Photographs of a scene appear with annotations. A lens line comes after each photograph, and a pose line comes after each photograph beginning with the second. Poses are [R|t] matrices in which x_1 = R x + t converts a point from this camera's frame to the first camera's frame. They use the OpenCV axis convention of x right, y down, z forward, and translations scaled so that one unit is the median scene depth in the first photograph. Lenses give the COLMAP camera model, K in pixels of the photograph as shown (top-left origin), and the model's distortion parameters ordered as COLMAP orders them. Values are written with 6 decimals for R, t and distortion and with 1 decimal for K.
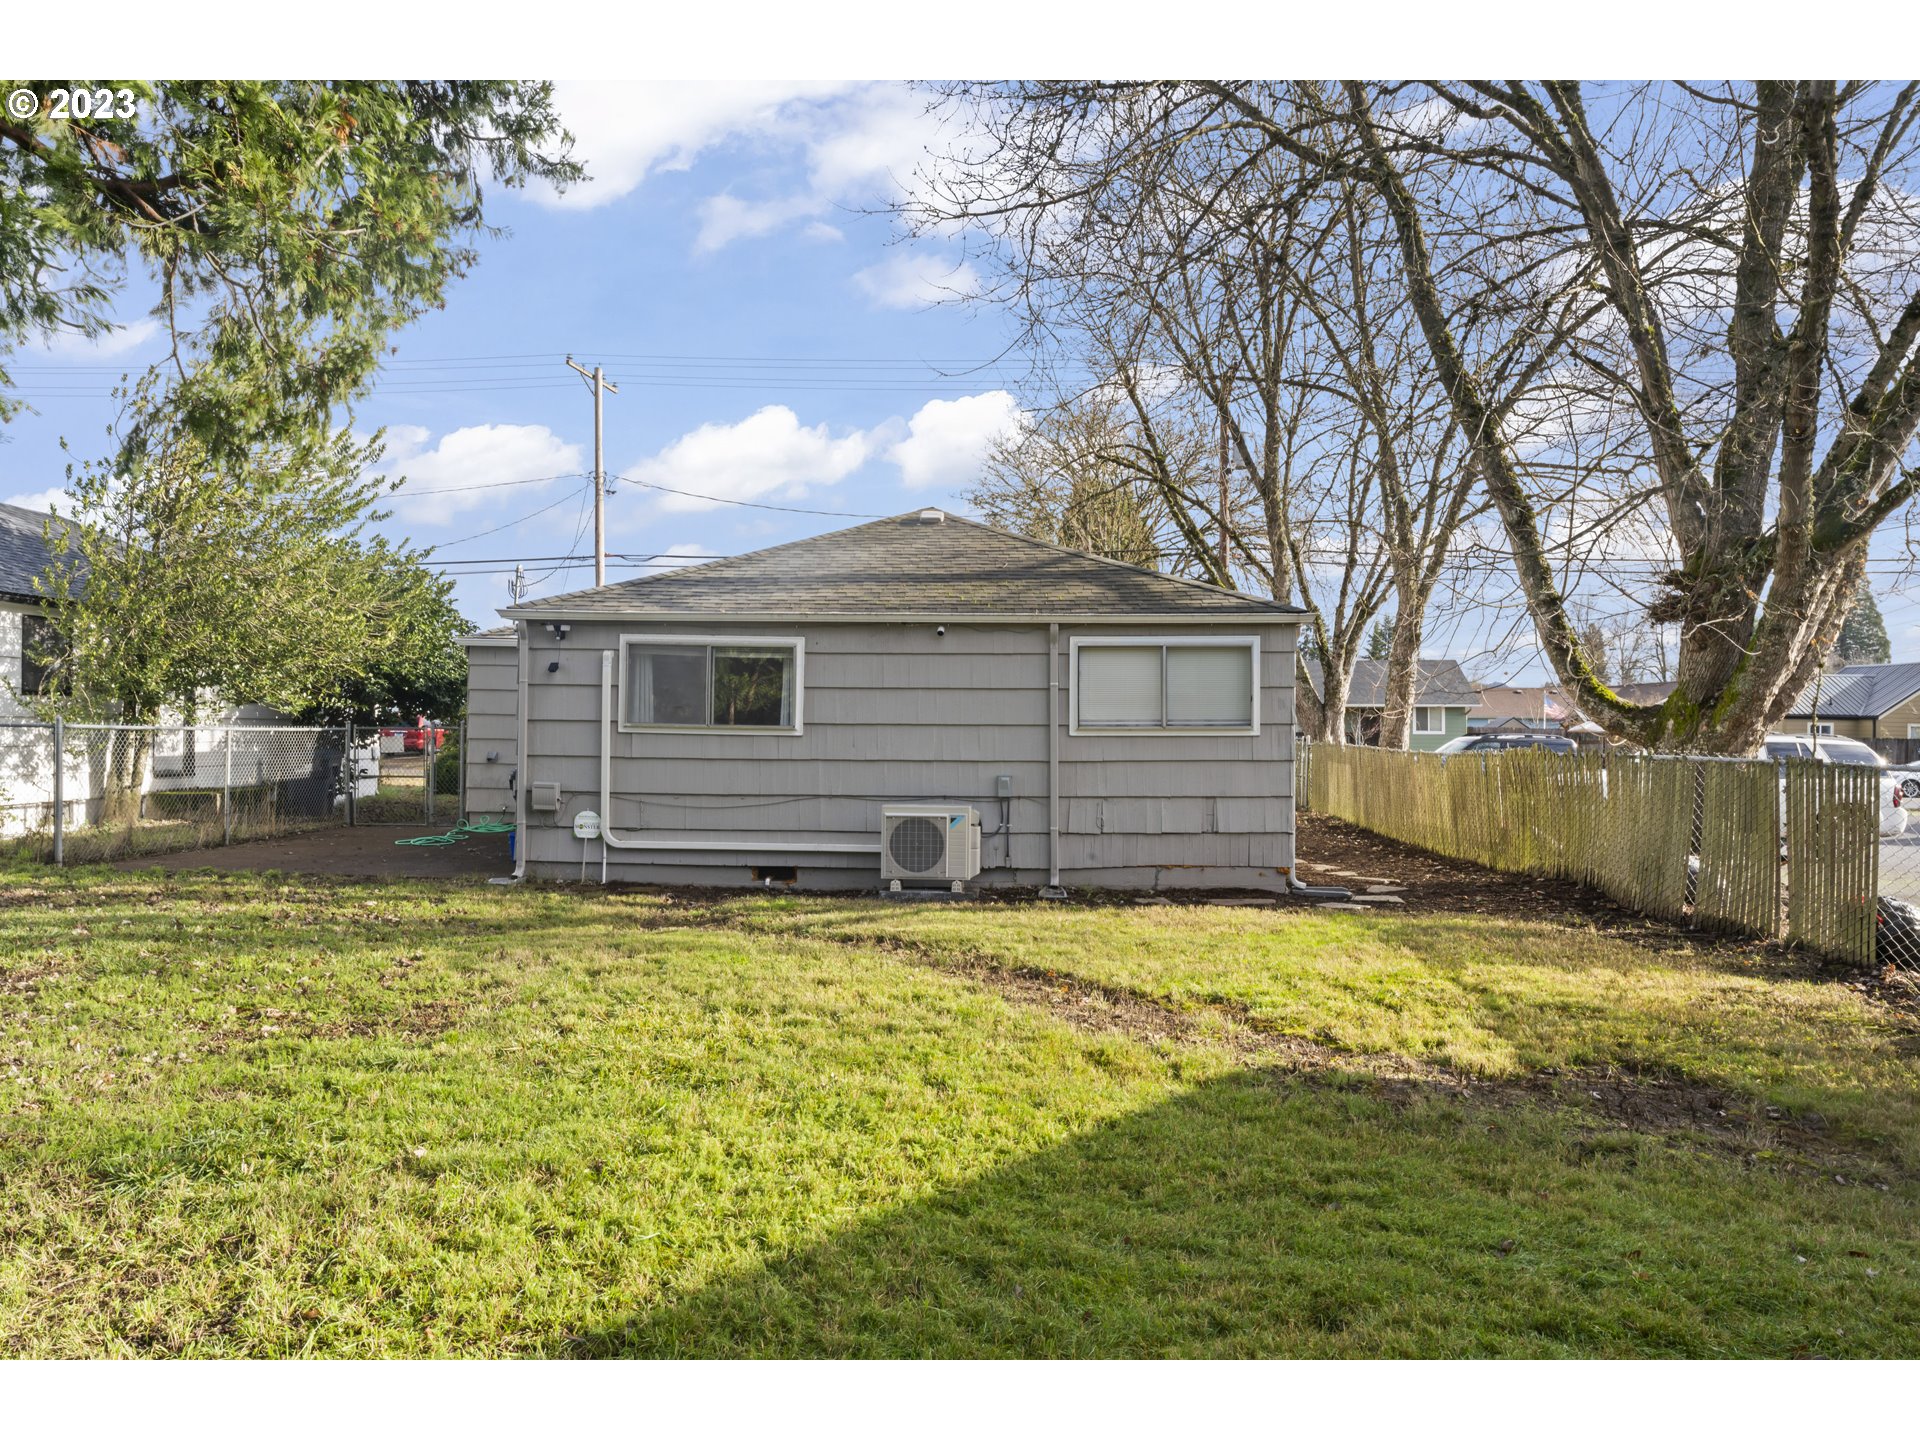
lens RADIAL K [[1009.4, 0, 954.8], [0, 1009.4, 698.2], [0, 0, 1]] dist [-0.000050, 0.000993]
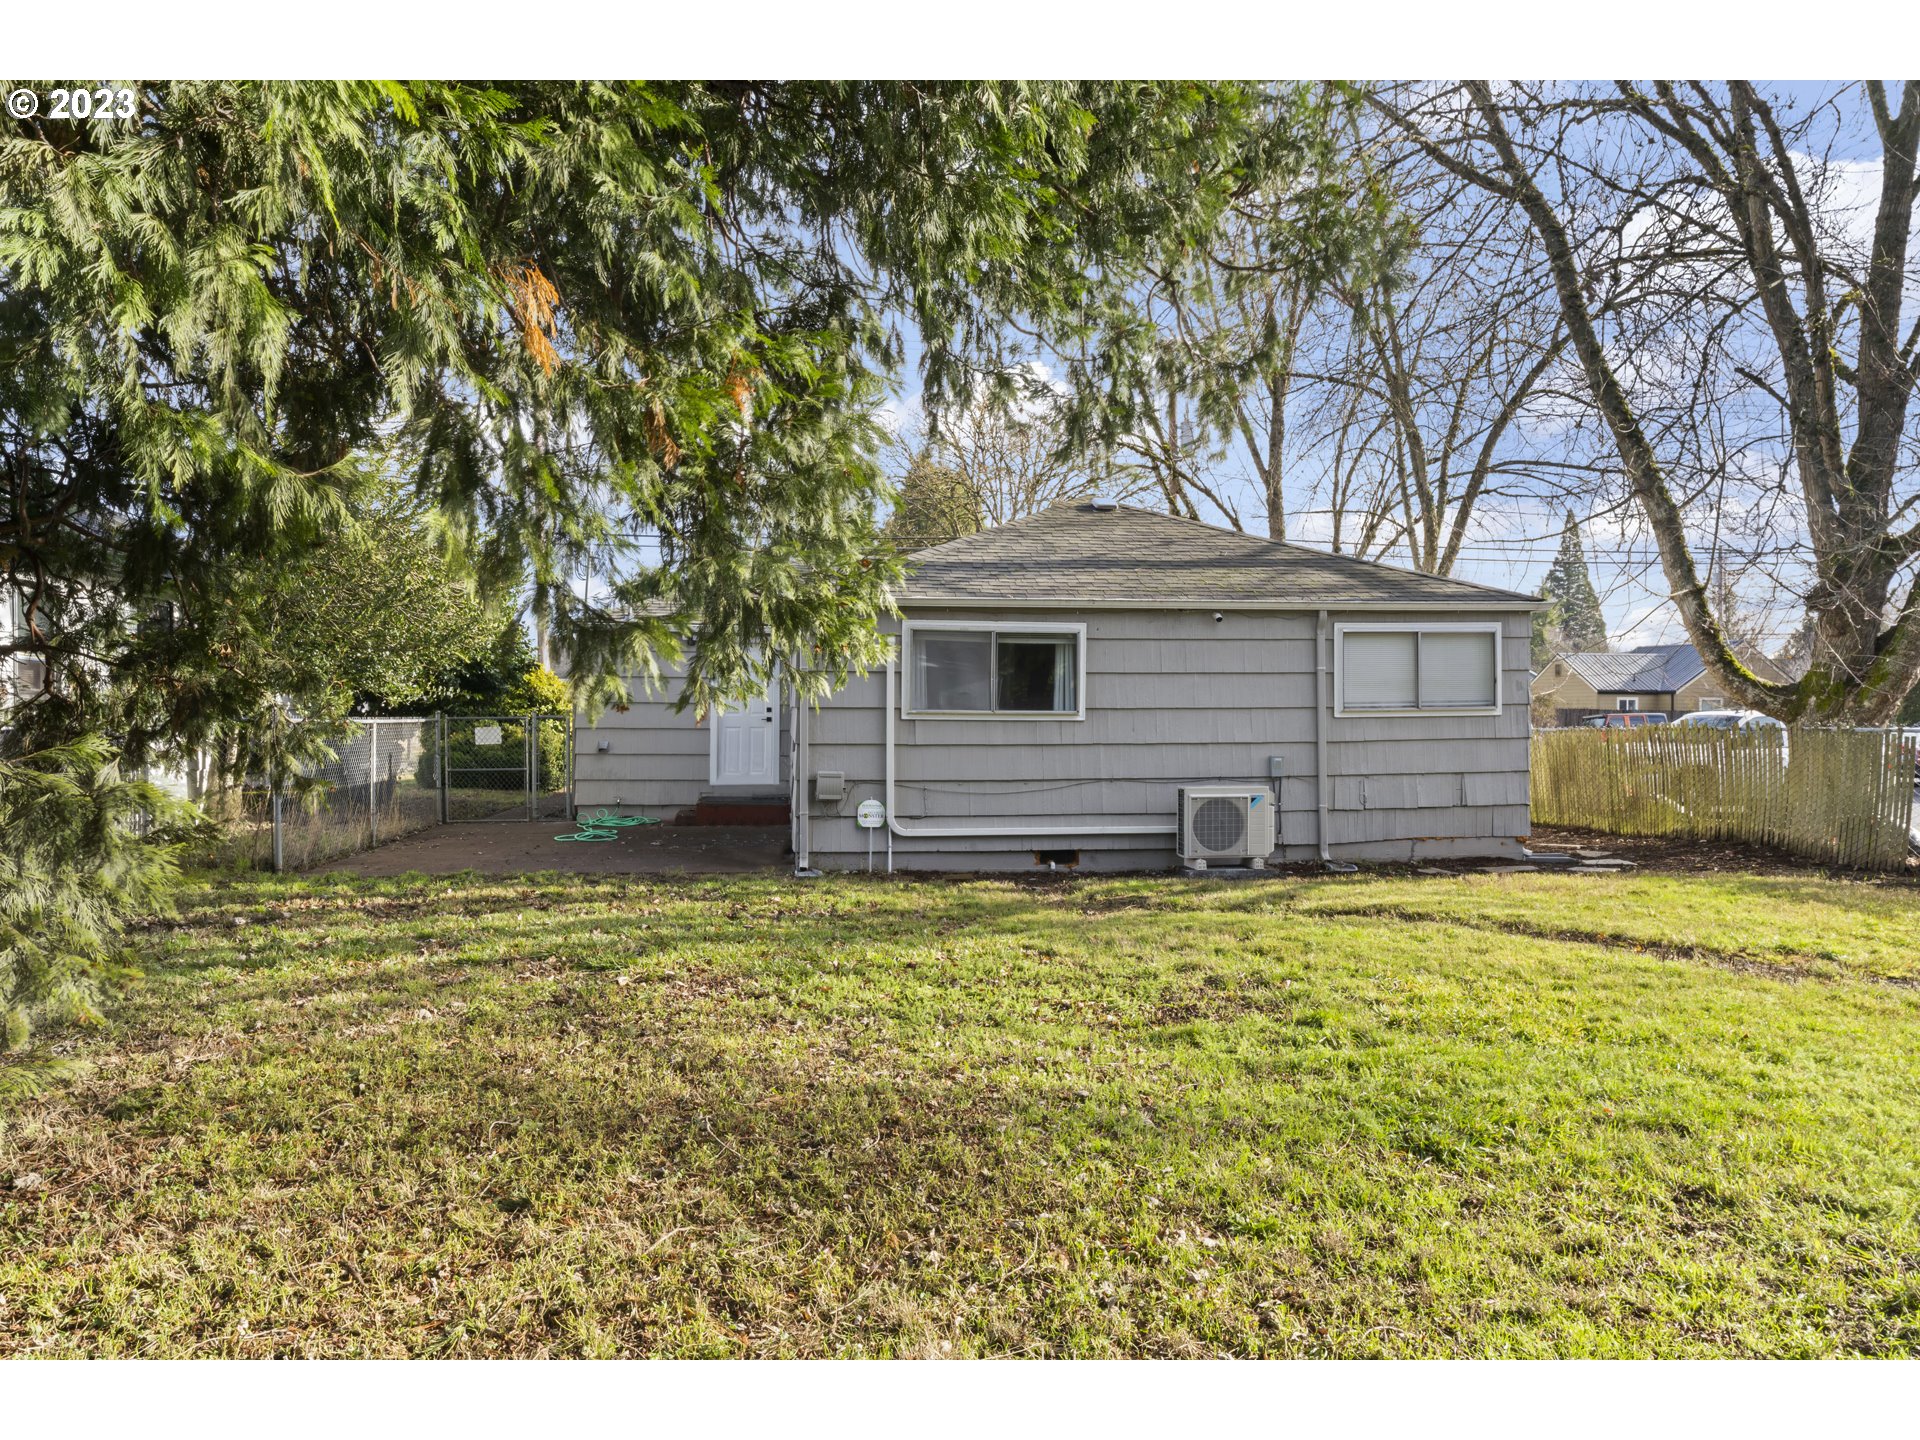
lens RADIAL K [[1009.4, 0, 954.8], [0, 1009.4, 698.2], [0, 0, 1]] dist [-0.000050, 0.000993]
pose [[0.990406, -0.010008, 0.137828, -0.422004], [0.007578, 0.999807, 0.018147, -0.004875], [-0.137983, -0.016929, 0.990290, 0.013827]]
